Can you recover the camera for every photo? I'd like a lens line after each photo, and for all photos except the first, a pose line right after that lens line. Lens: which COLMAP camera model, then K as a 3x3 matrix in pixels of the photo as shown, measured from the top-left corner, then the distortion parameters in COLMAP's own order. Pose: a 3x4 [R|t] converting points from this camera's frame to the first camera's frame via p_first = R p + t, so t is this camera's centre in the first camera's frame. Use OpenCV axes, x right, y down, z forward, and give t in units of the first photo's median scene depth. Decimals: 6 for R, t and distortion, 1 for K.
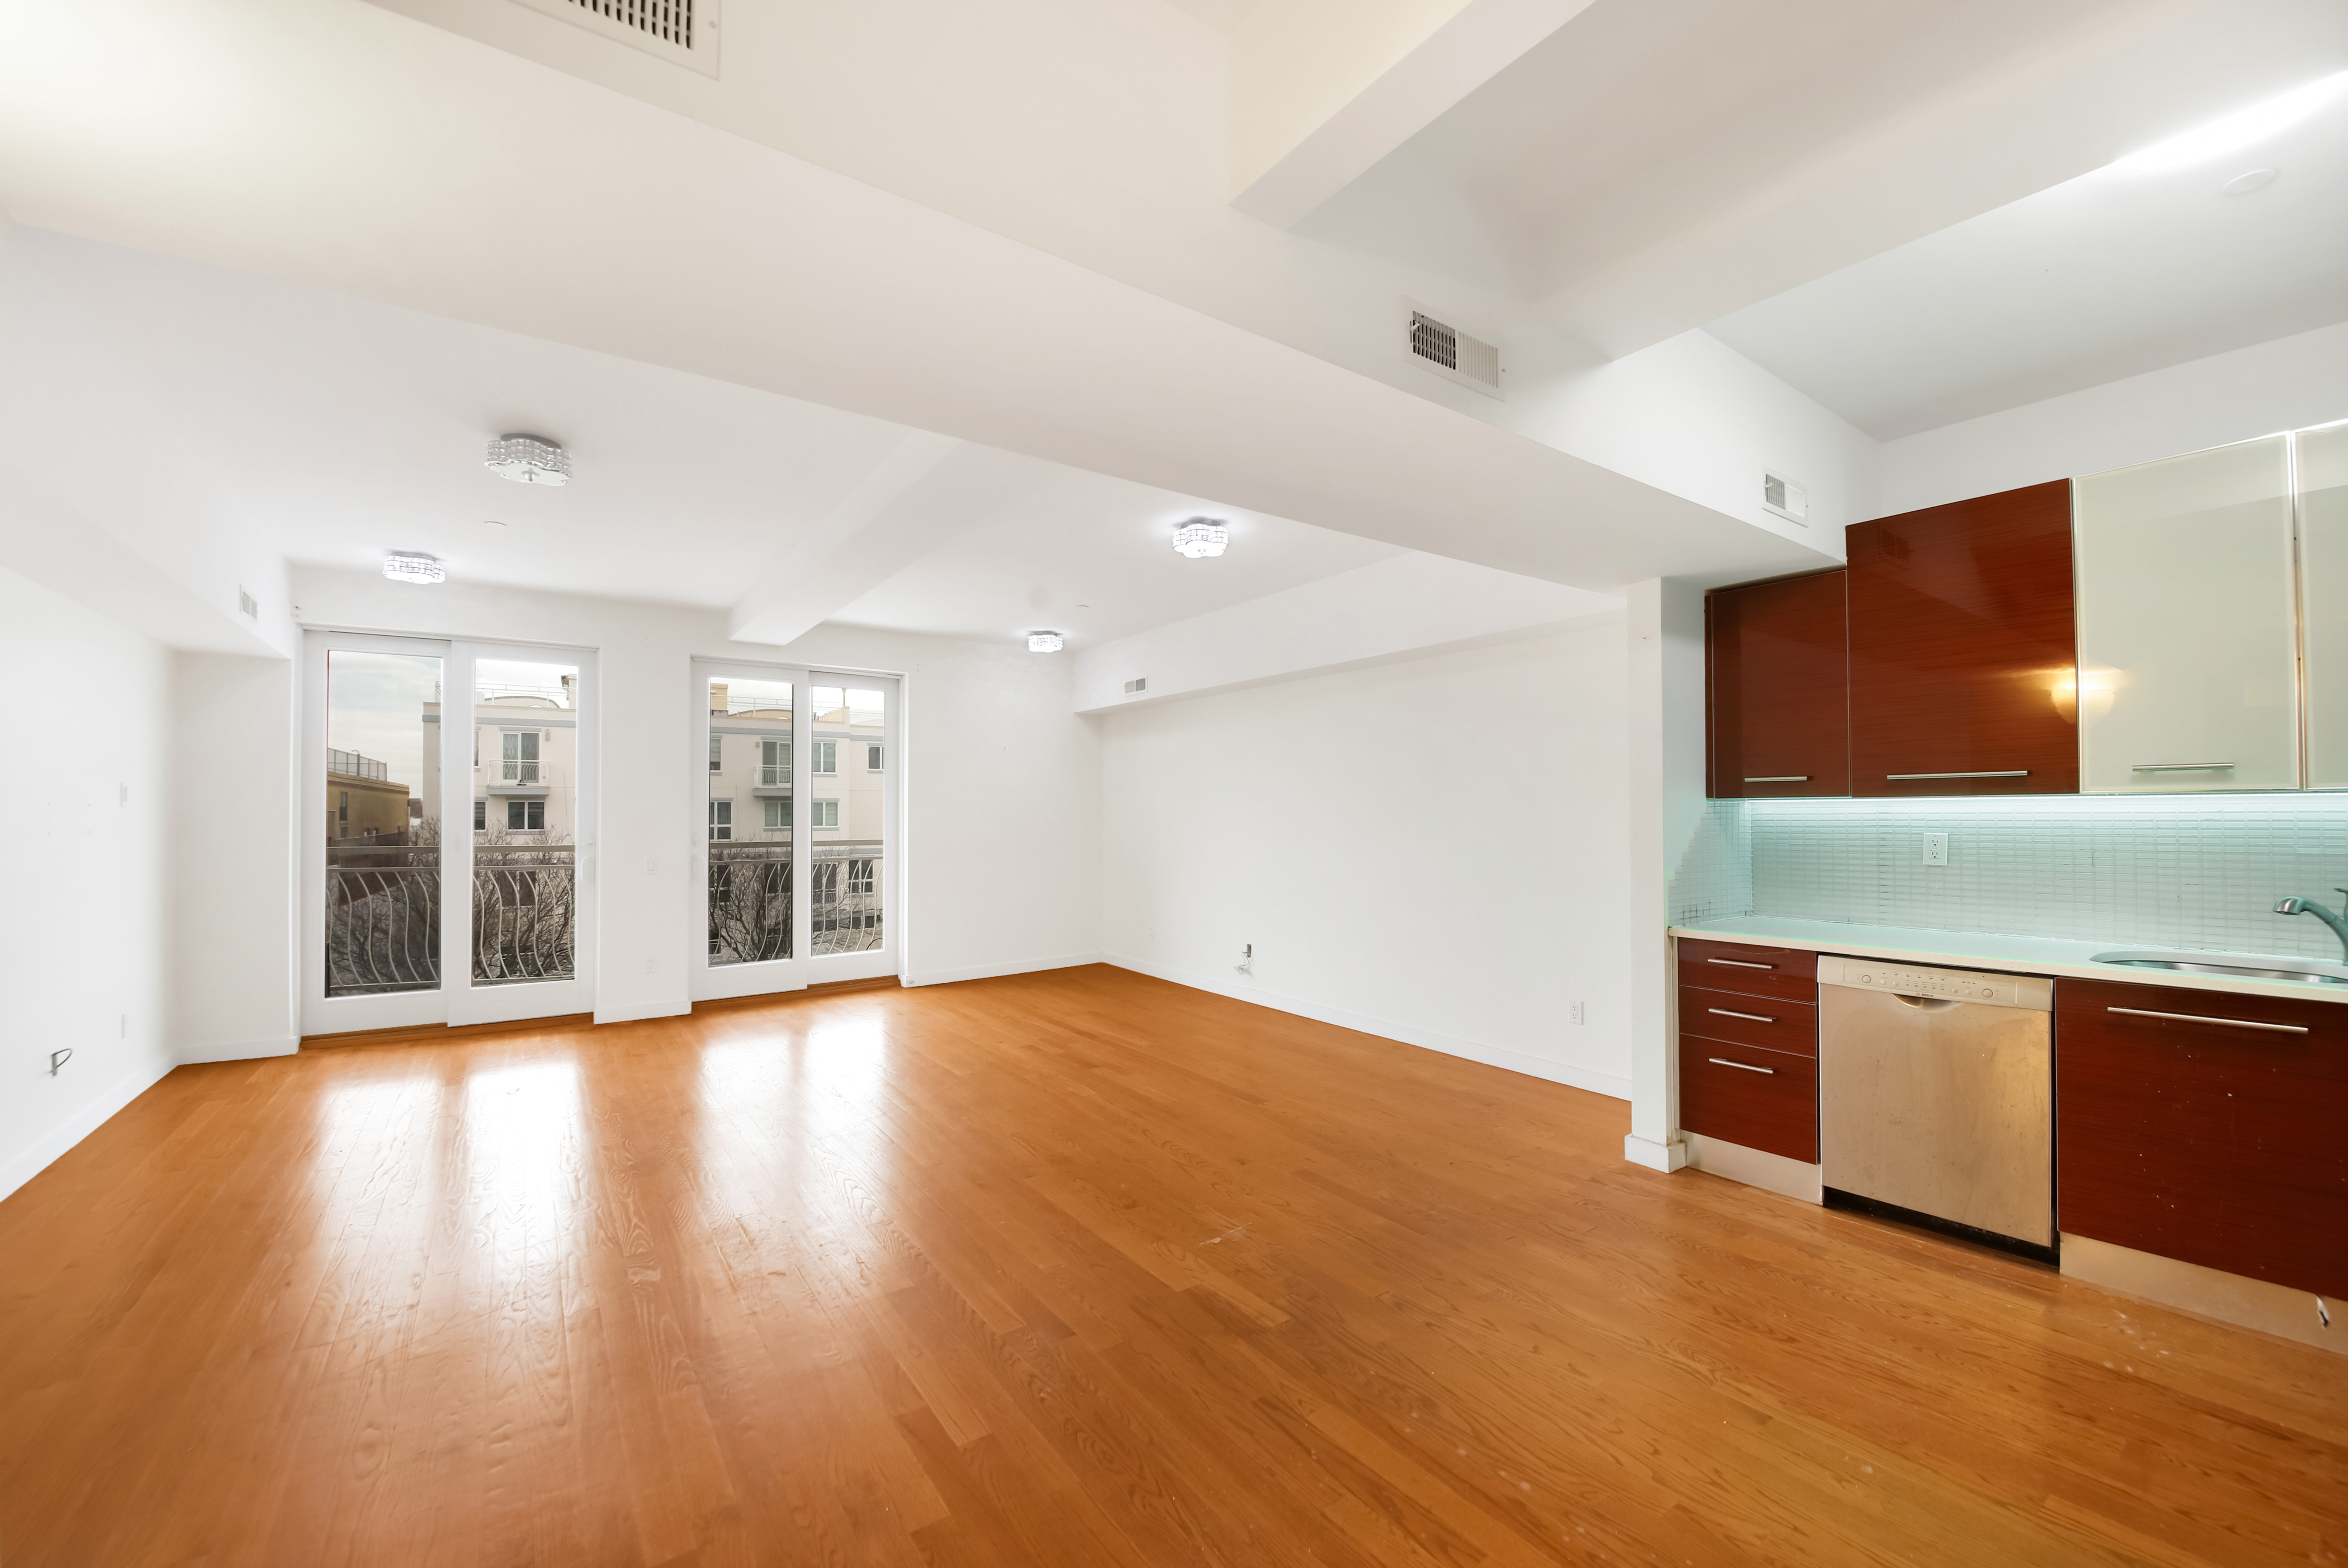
lens RADIAL K [[972.5, 0, 1173.0], [0, 972.5, 794.6], [0, 0, 1]] dist [-0.000036, -0.000003]
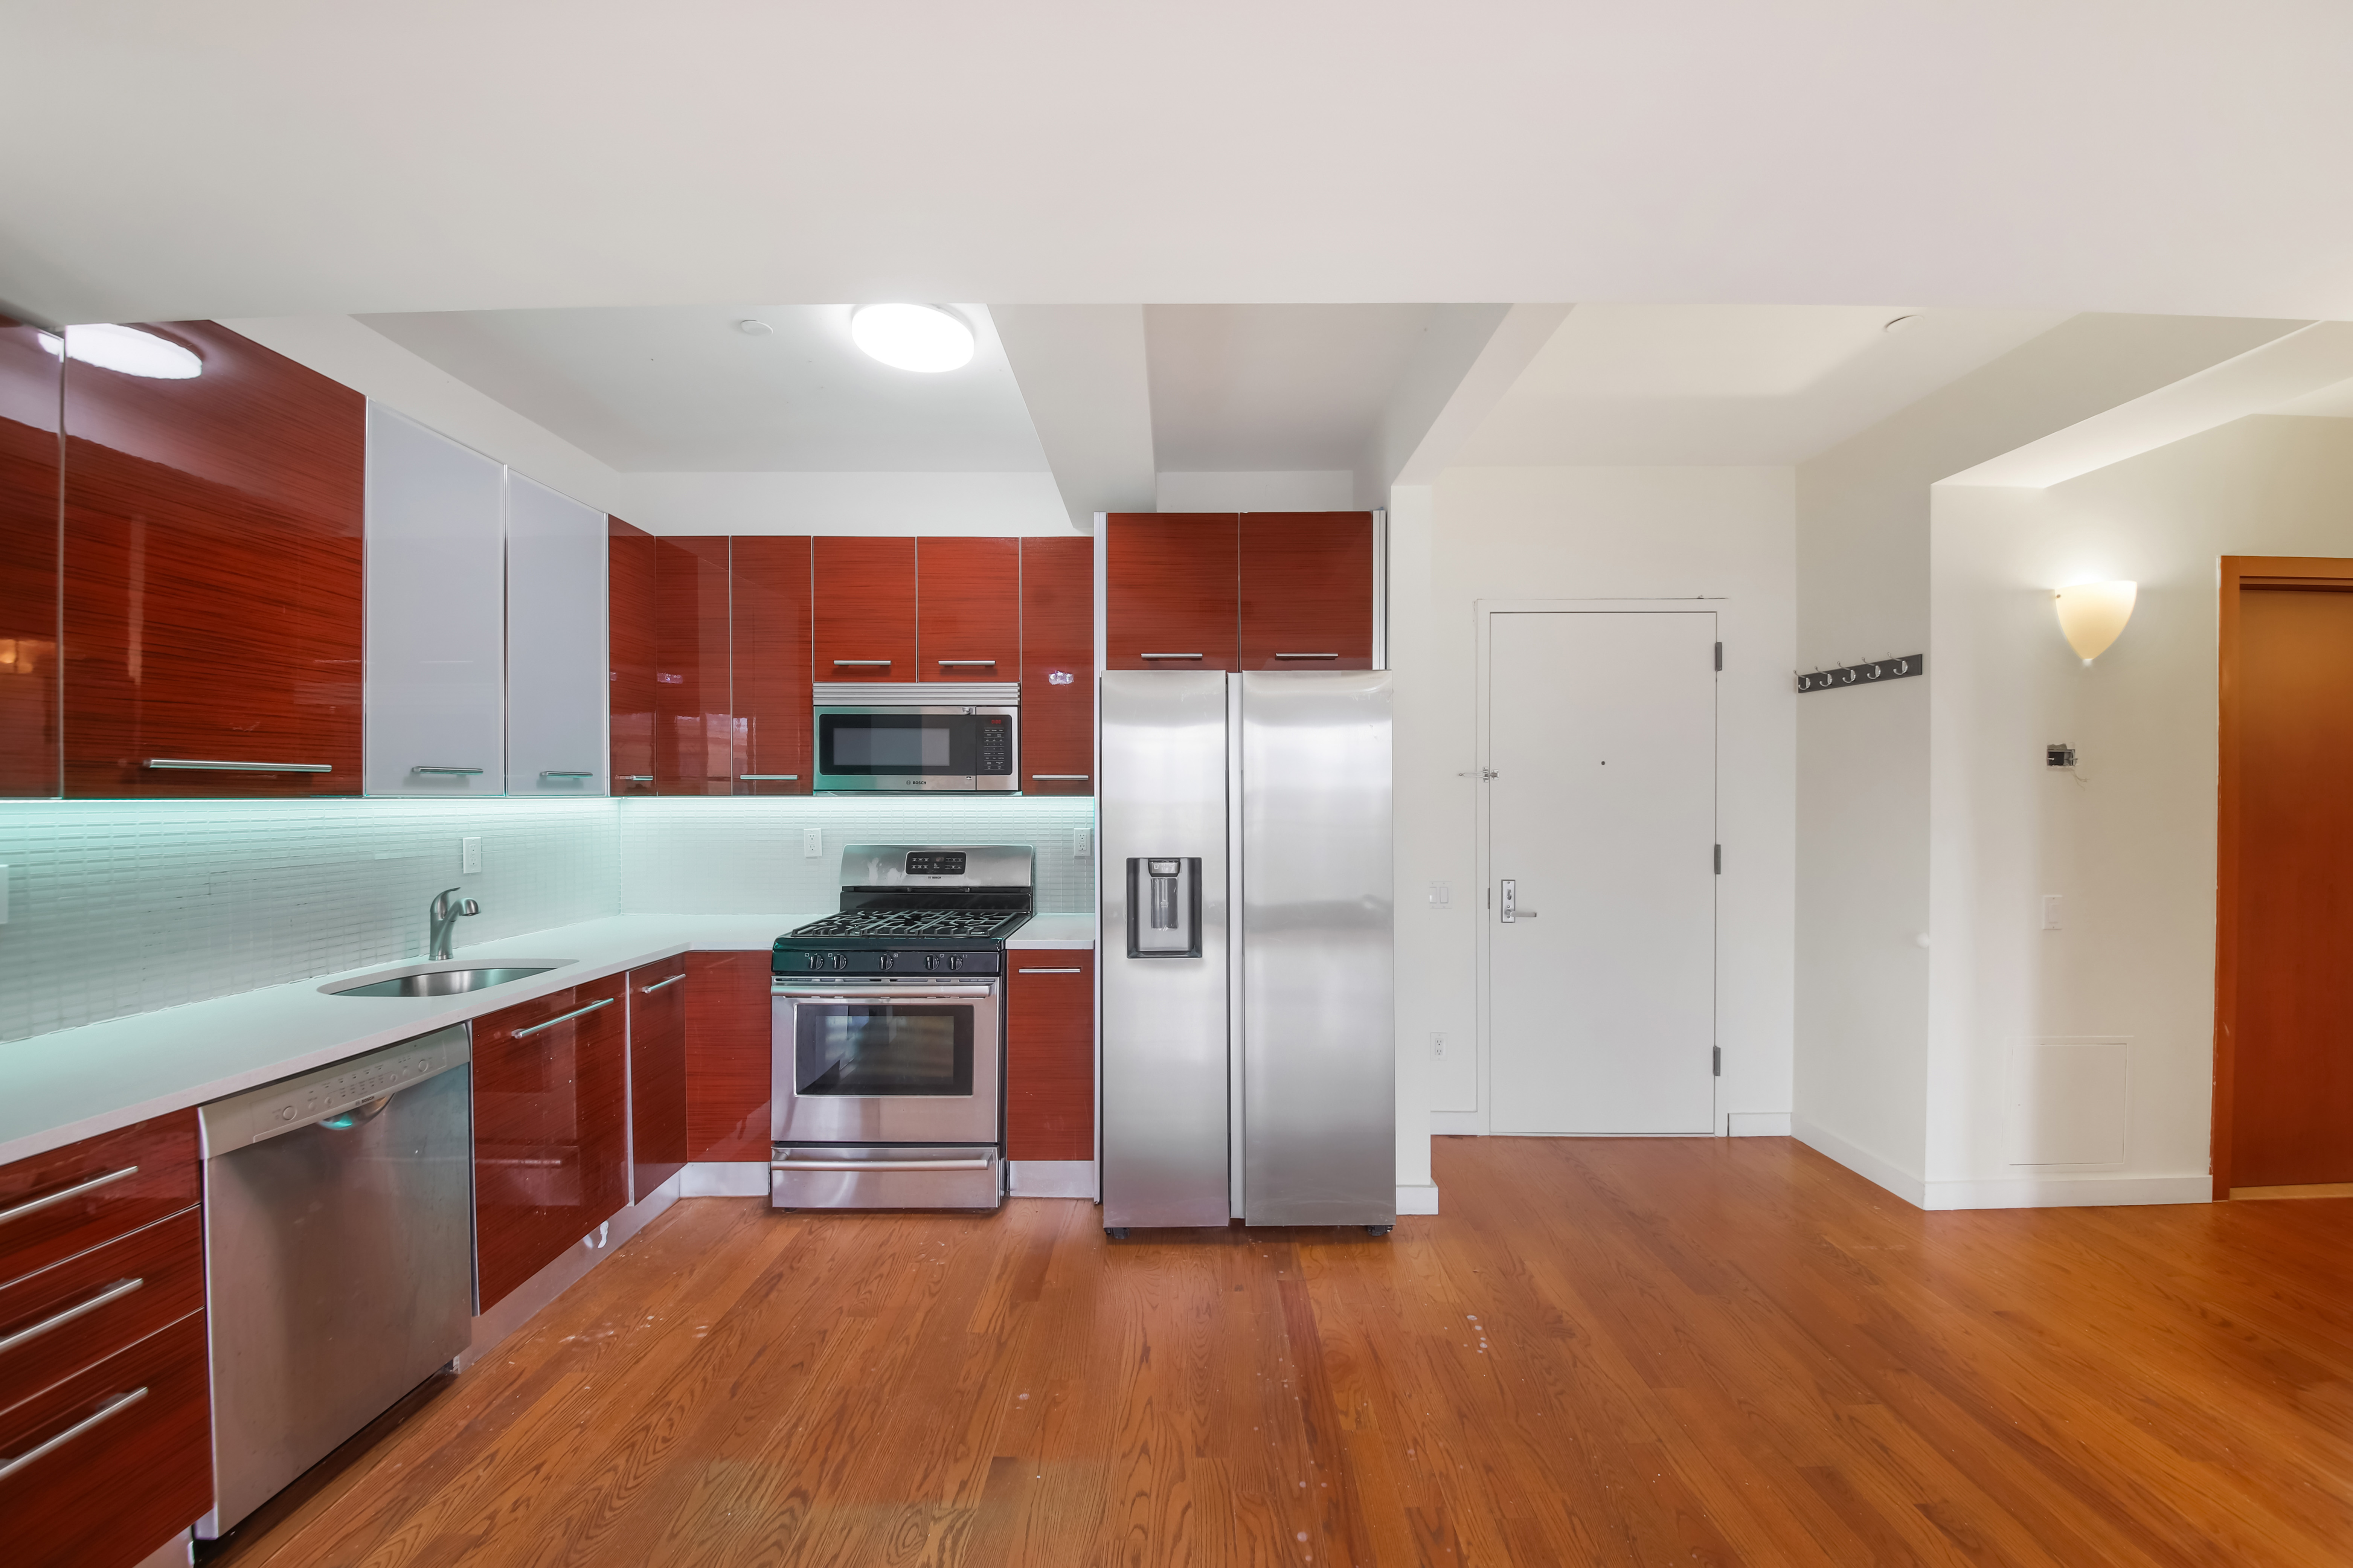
lens RADIAL K [[902.8, 0, 1179.6], [0, 902.8, 804.6], [0, 0, 1]] dist [-0.019514, -0.000307]
pose [[-0.813678, -0.001352, 0.581314, -0.032429], [-0.009657, 0.999891, -0.011193, 0.007229], [-0.581235, -0.014722, -0.813603, 1.315636]]
